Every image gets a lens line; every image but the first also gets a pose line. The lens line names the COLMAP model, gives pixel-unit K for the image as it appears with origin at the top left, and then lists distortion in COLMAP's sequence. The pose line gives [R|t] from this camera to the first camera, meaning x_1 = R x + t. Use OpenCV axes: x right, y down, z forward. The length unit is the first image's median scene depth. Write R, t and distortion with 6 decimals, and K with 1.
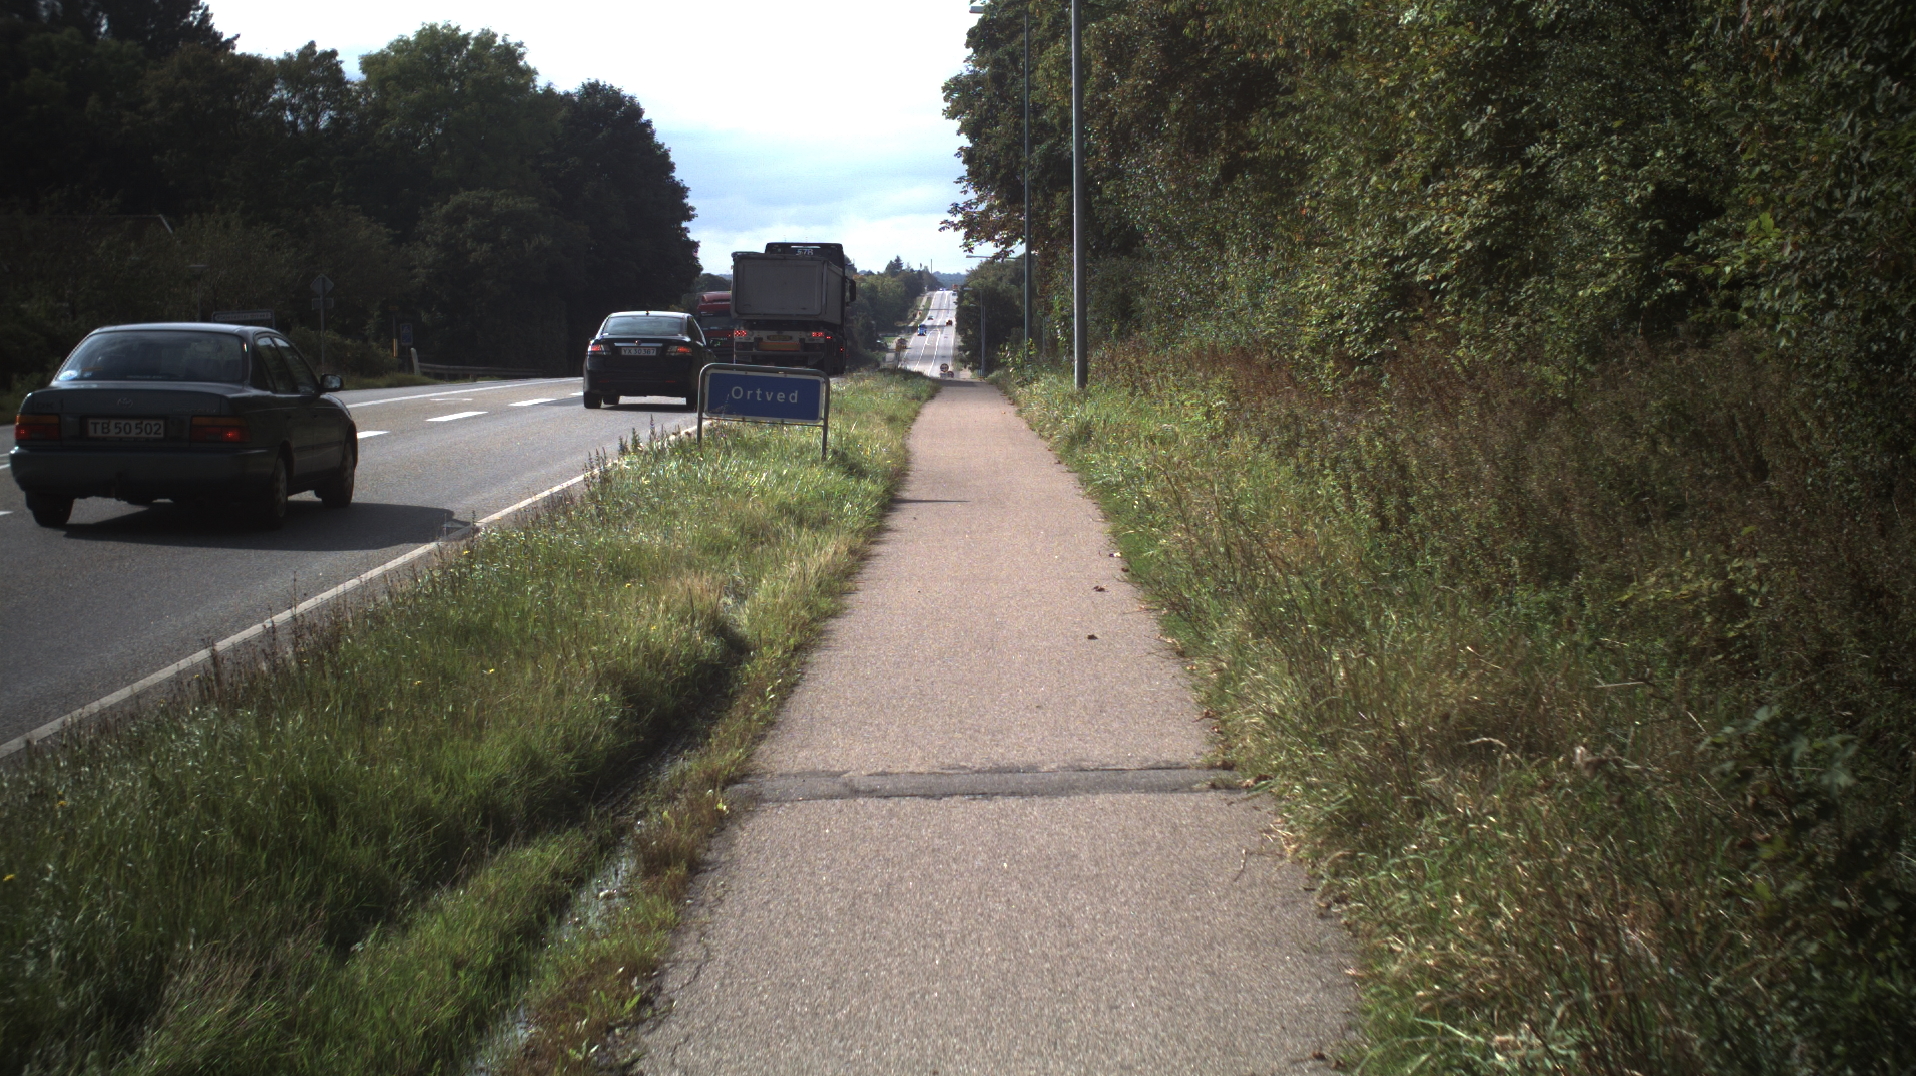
lens RADIAL K [[8587.0, 0, 960.5], [0, 8587.0, 531.1], [0, 0, 1]] dist [-1.442448, 0.000000]
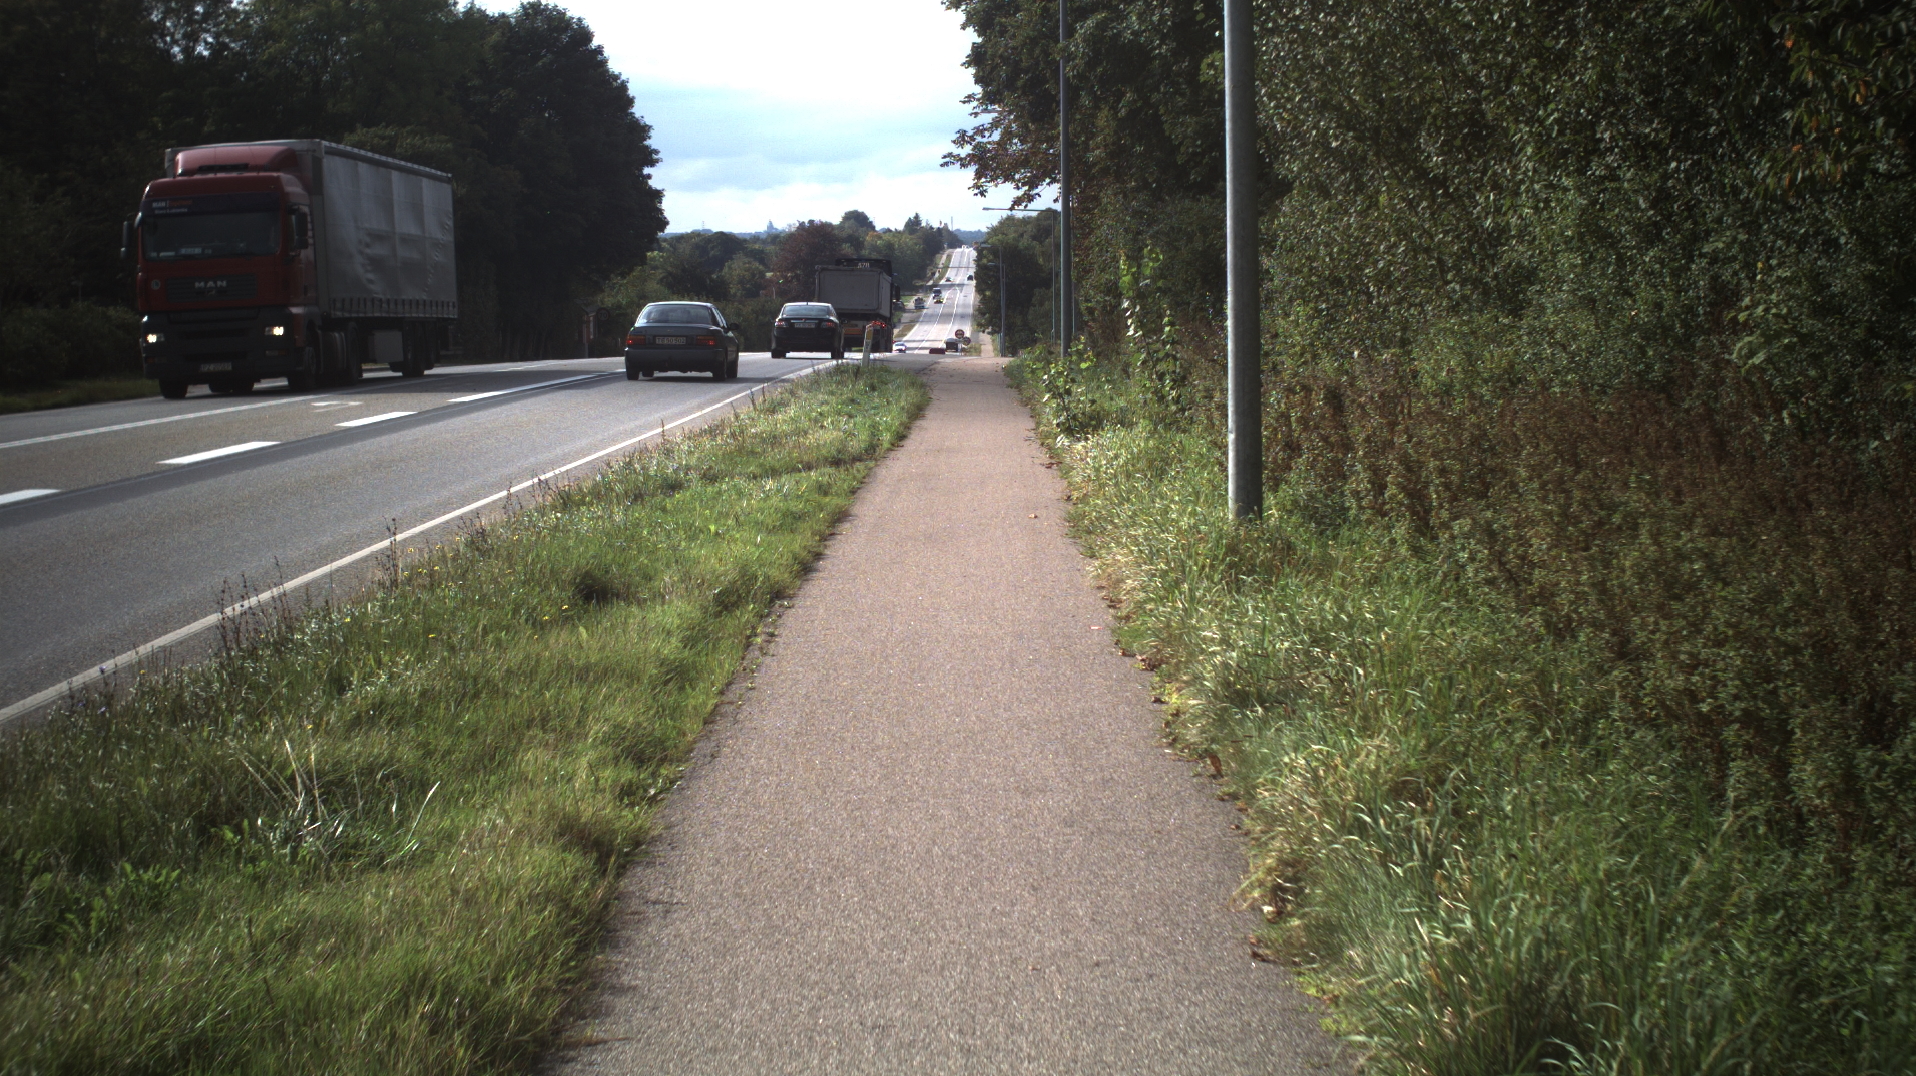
lens RADIAL K [[8587.0, 0, 954.3], [0, 8587.0, 541.0], [0, 0, 1]] dist [-1.442448, 0.000000]
pose [[0.999984, -0.004547, -0.003335, 0.001158], [0.004568, 0.999971, 0.006137, -0.007638], [0.003307, -0.006152, 0.999976, 0.275075]]
